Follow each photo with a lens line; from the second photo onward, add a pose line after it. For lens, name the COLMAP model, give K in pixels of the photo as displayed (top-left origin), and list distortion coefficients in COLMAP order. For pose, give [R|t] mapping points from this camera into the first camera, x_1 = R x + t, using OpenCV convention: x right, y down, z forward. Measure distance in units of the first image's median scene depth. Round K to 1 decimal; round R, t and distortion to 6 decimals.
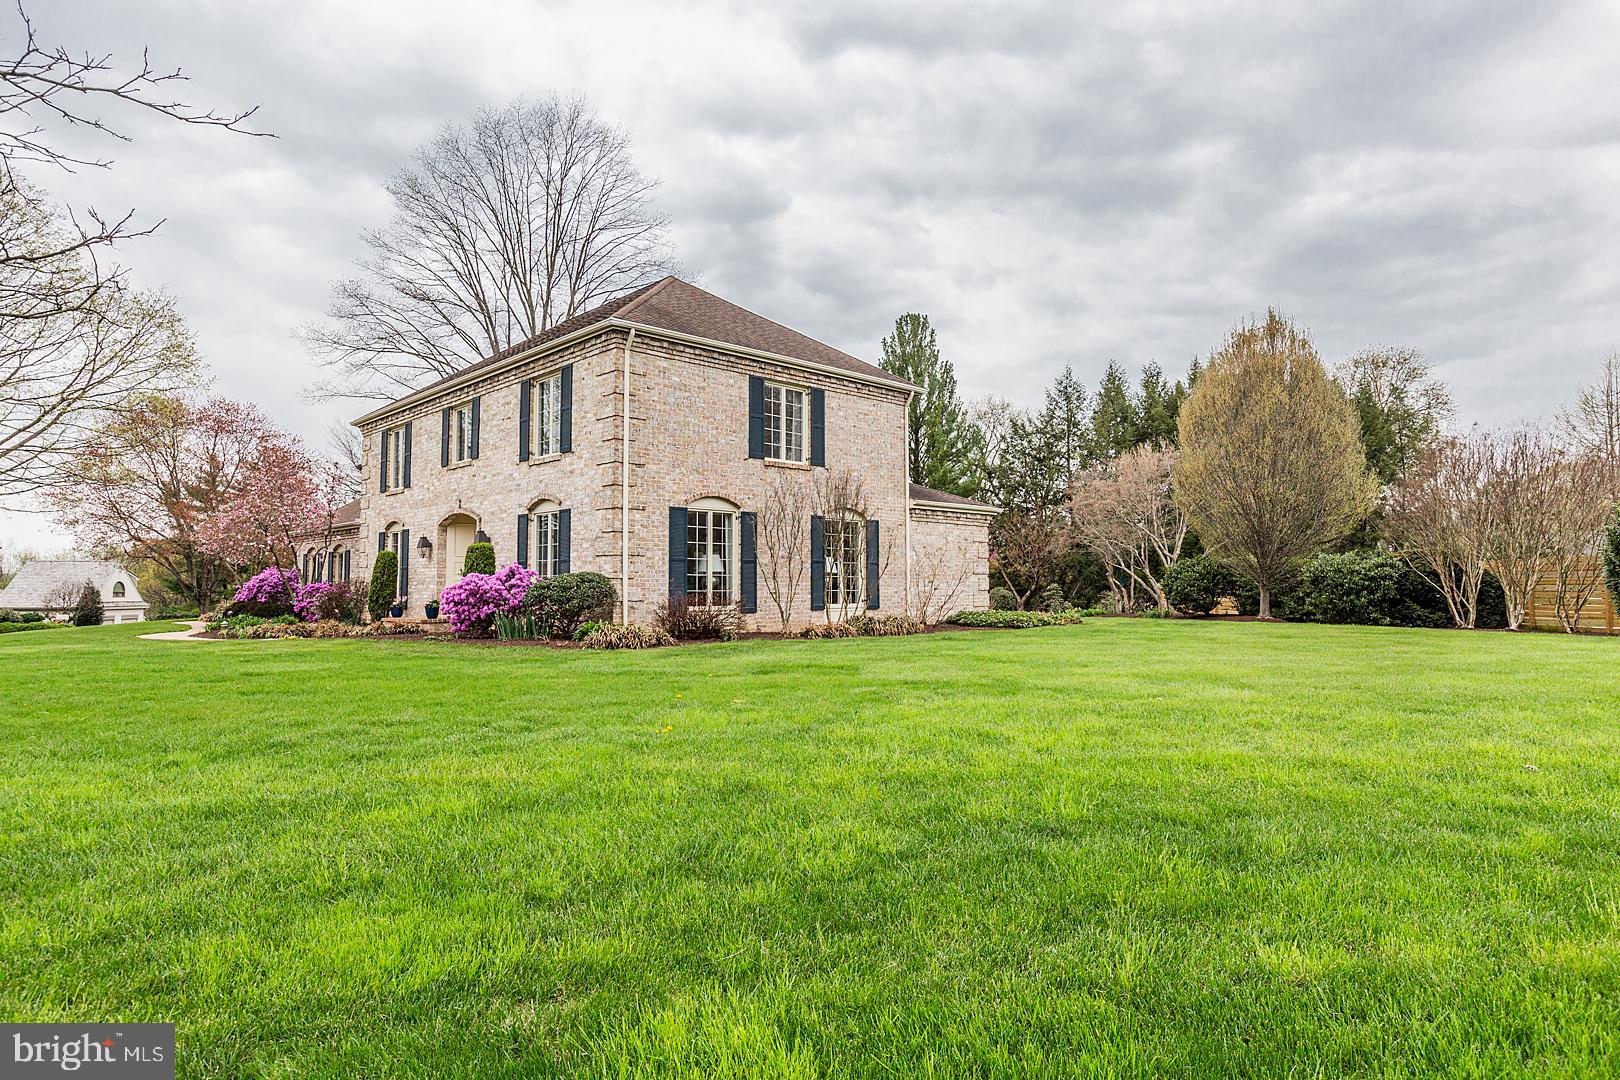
lens RADIAL K [[916.2, 0, 810.0], [0, 916.2, 540.0], [0, 0, 1]] dist [-0.004759, -0.001232]
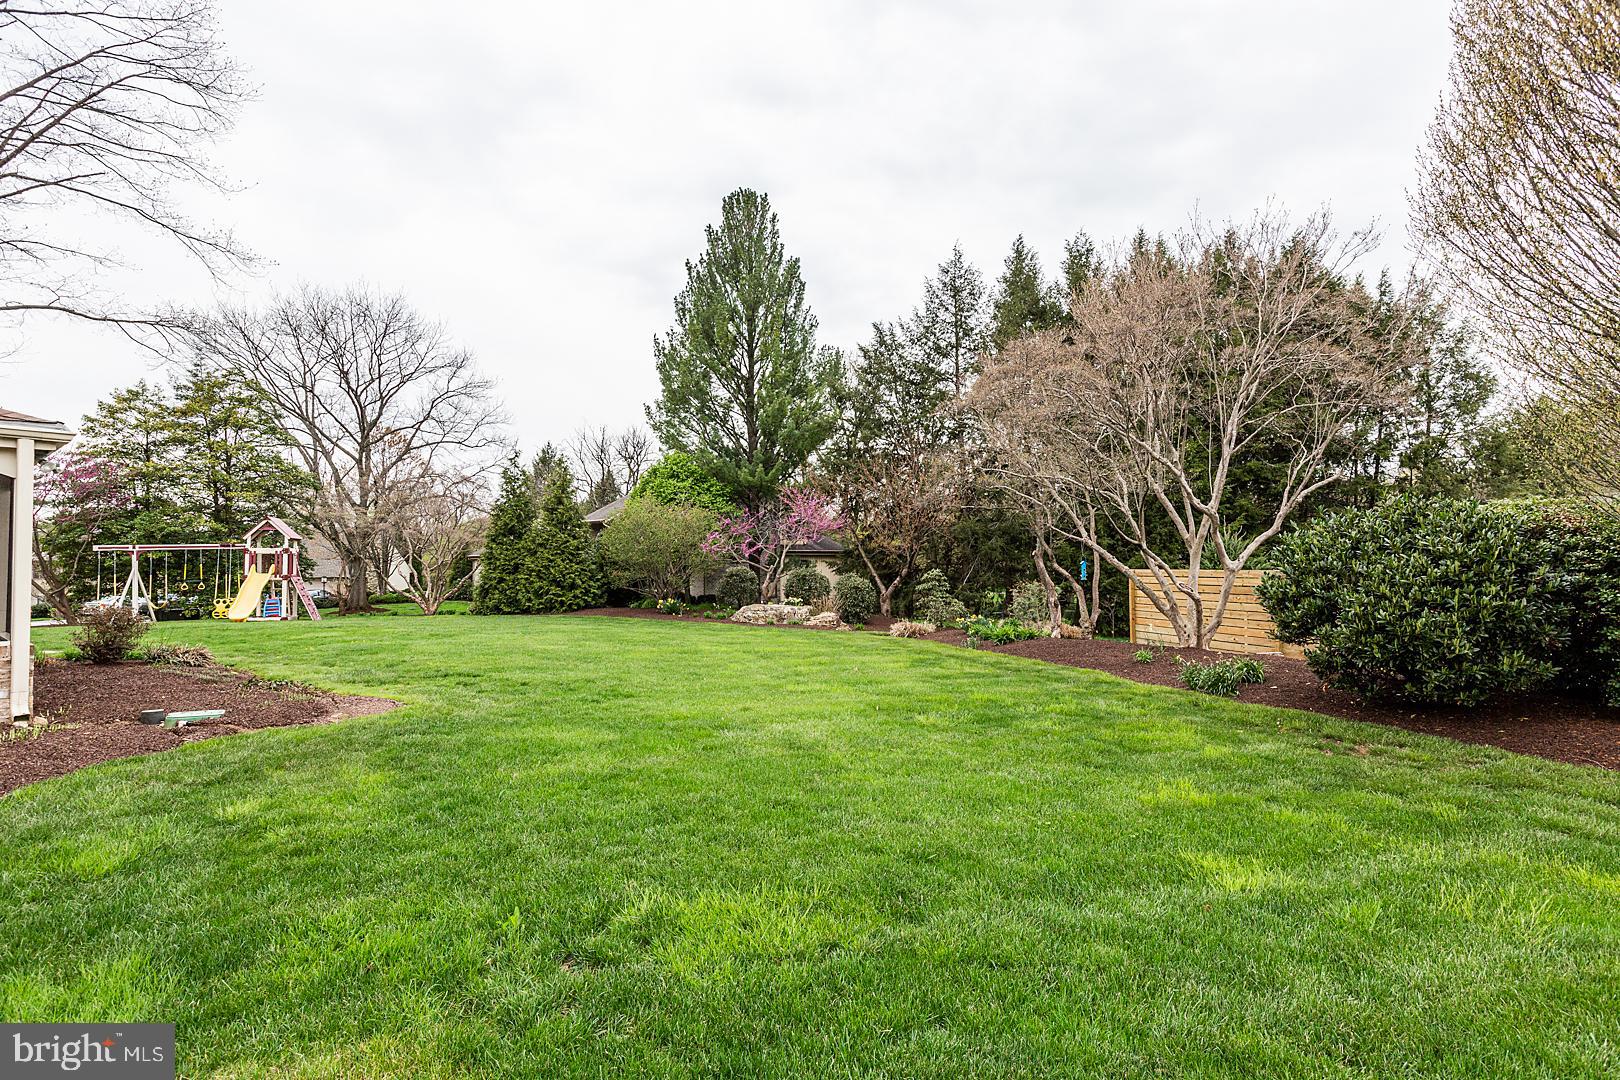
lens RADIAL K [[813.0, 0, 815.1], [0, 813.0, 534.7], [0, 0, 1]] dist [-0.000571, -0.000188]
pose [[0.994252, -0.004191, 0.106979, 0.187831], [0.002055, 0.999796, 0.020075, 0.021387], [-0.107042, -0.019740, 0.994059, 0.685599]]
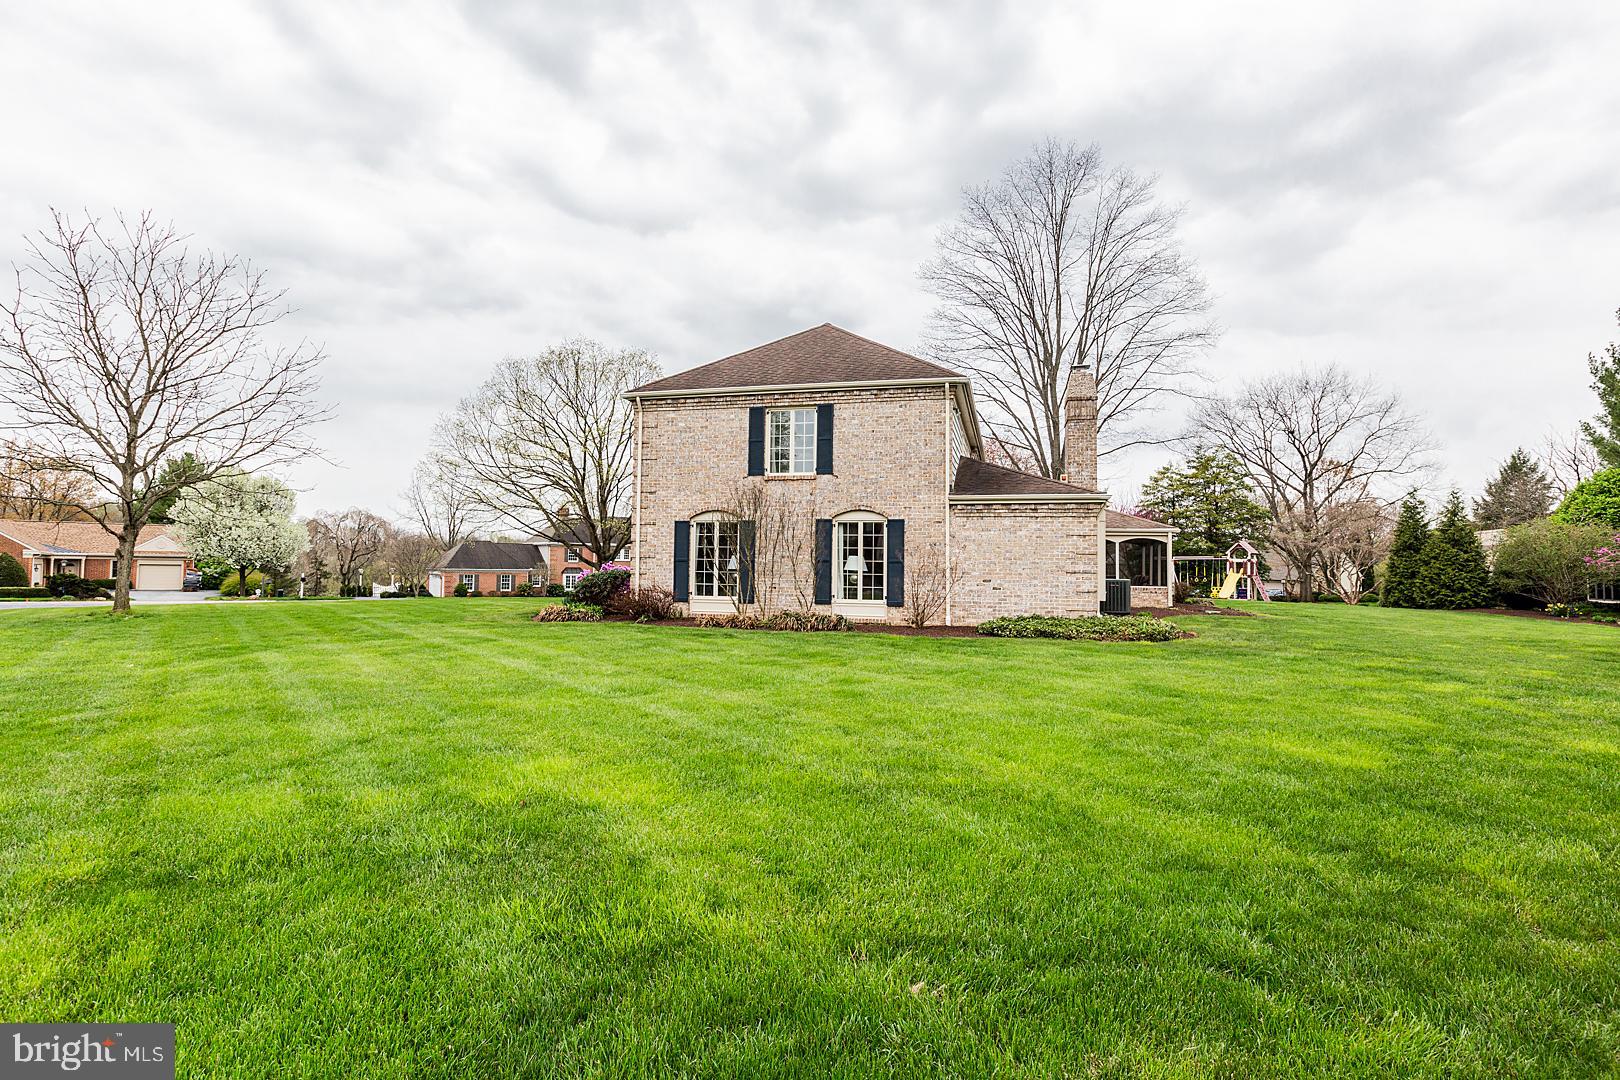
lens RADIAL K [[783.9, 0, 806.1], [0, 783.9, 537.7], [0, 0, 1]] dist [-0.001001, -0.000227]
pose [[0.541524, -0.021702, -0.840405, 0.429730], [0.031411, 0.999491, -0.005570, 0.000291], [0.840098, -0.023382, 0.541930, 0.252246]]
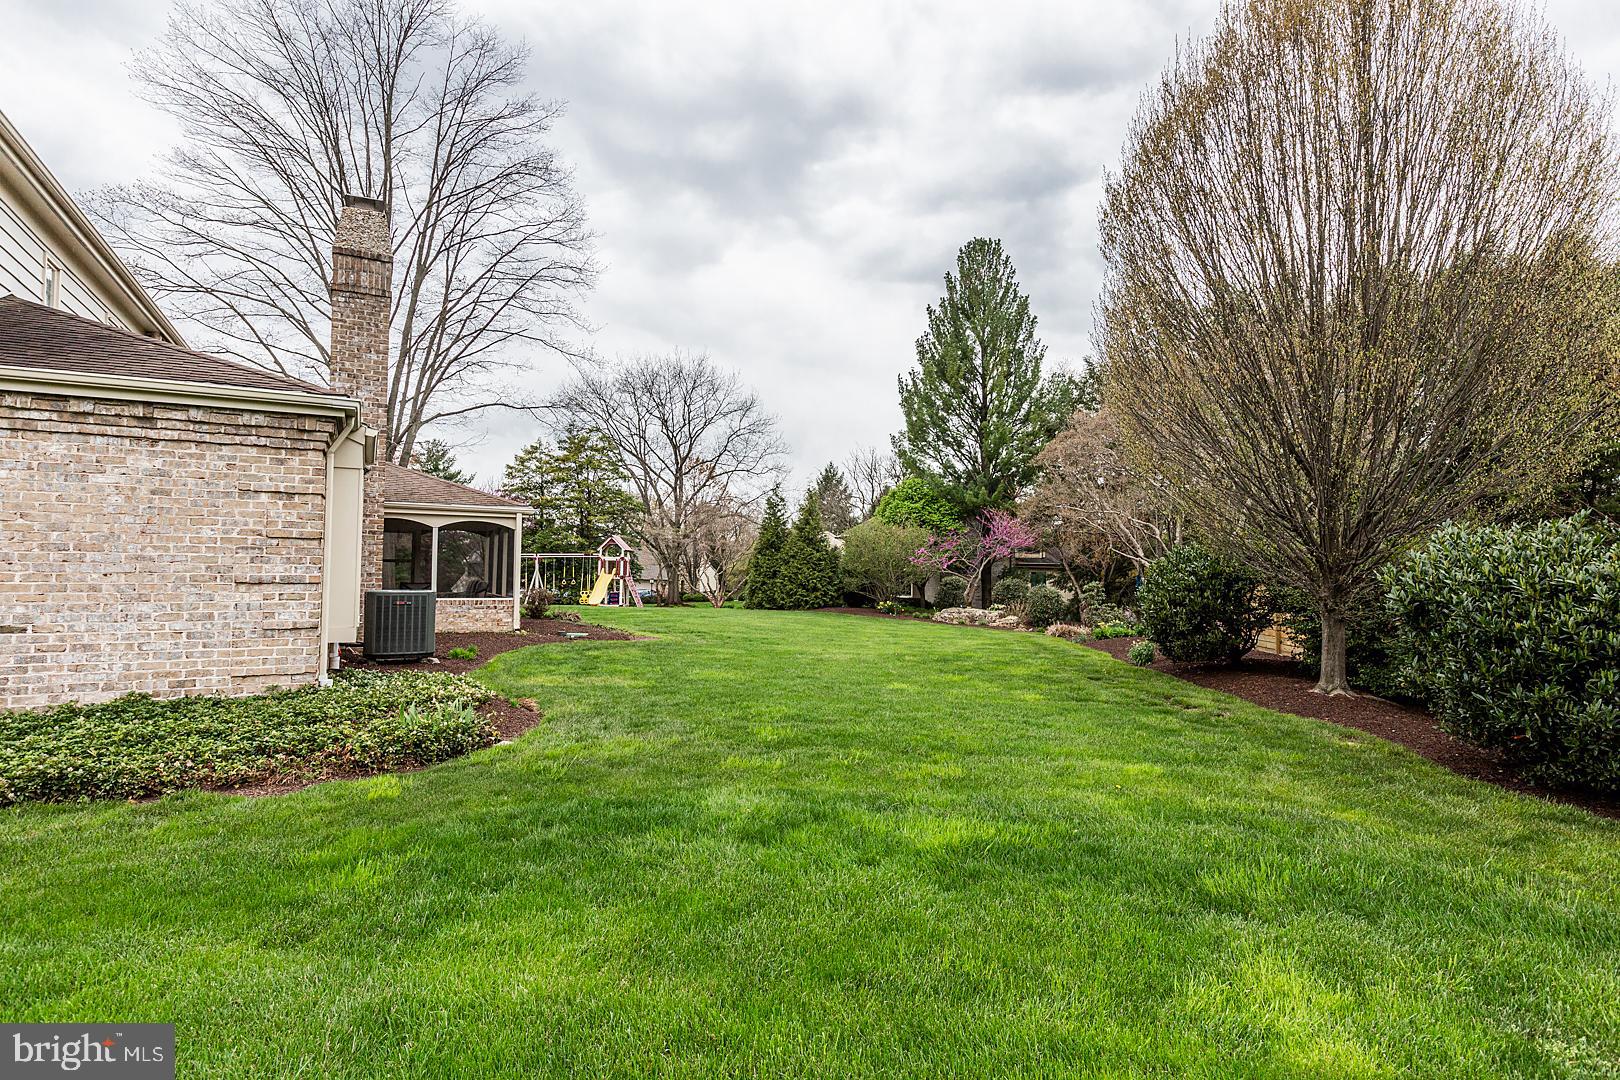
lens RADIAL K [[840.3, 0, 804.6], [0, 840.3, 532.8], [0, 0, 1]] dist [-0.000489, 0.000505]
pose [[0.964929, -0.001845, -0.262505, 0.303206], [0.003421, 0.999979, 0.005544, 0.010838], [0.262489, -0.006248, 0.964915, 0.480550]]
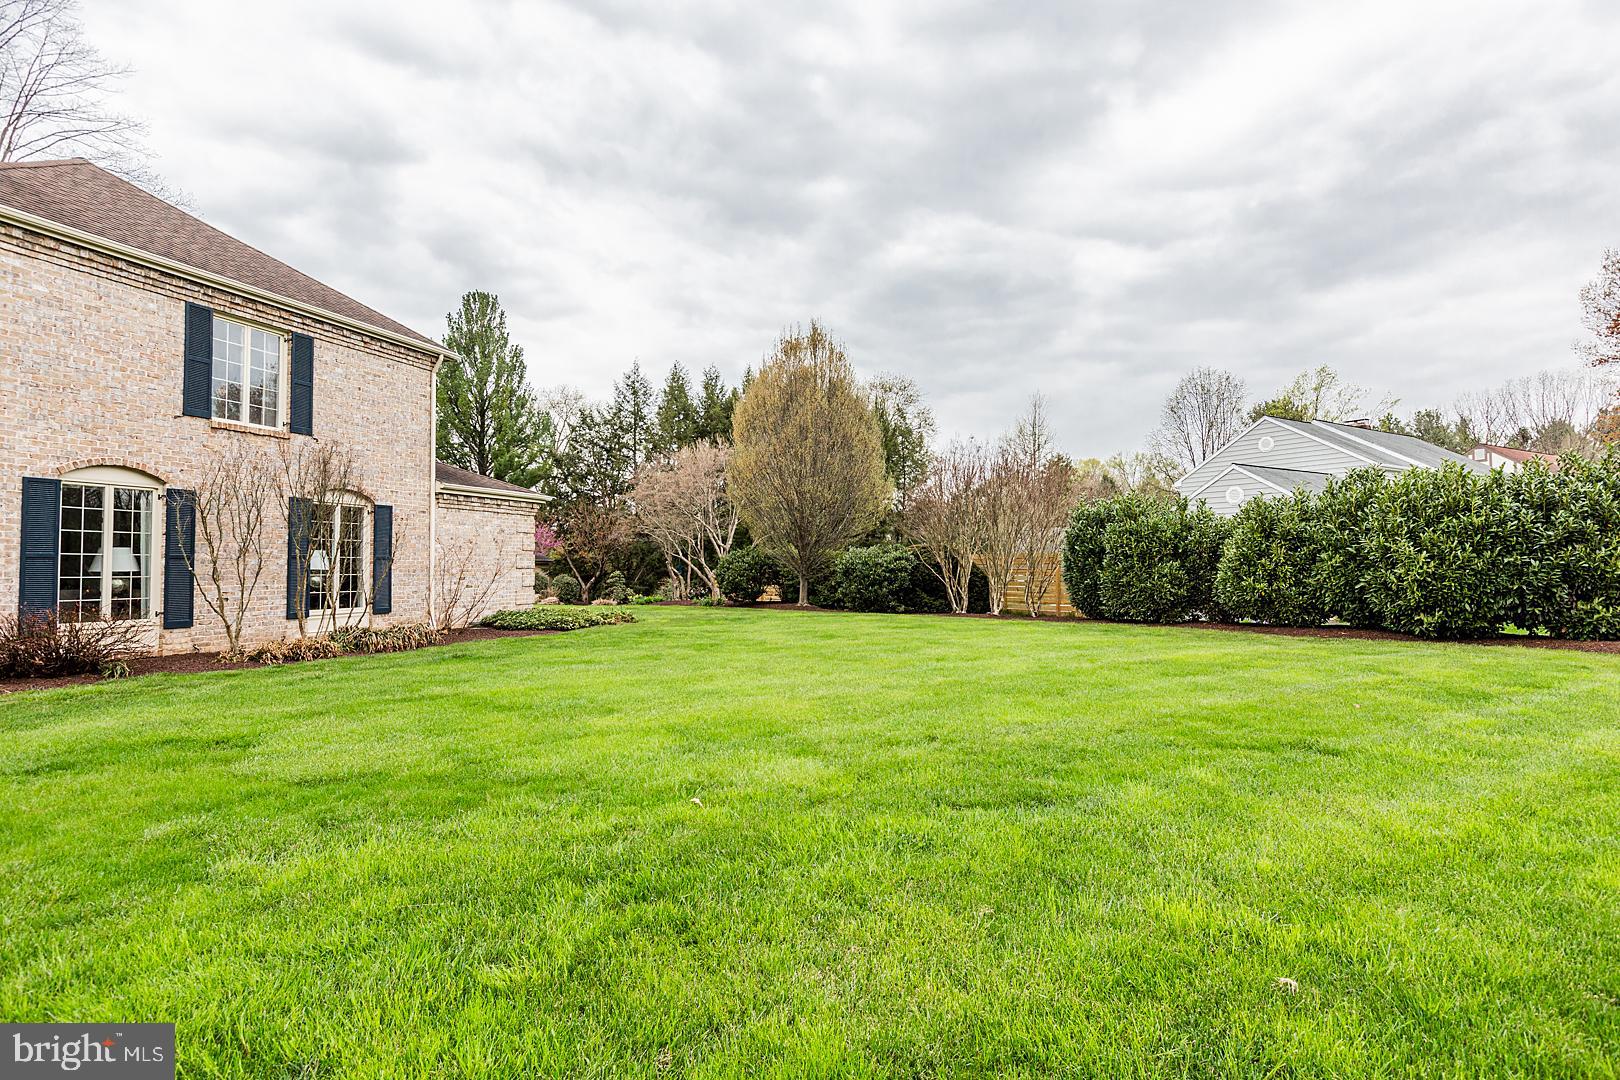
lens RADIAL K [[840.3, 0, 804.6], [0, 840.3, 532.8], [0, 0, 1]] dist [-0.000489, 0.000505]
pose [[0.891660, 0.015335, 0.452447, 0.037121], [-0.019314, 0.999805, 0.004175, -0.004283], [-0.452294, -0.012461, 0.891782, 0.090340]]
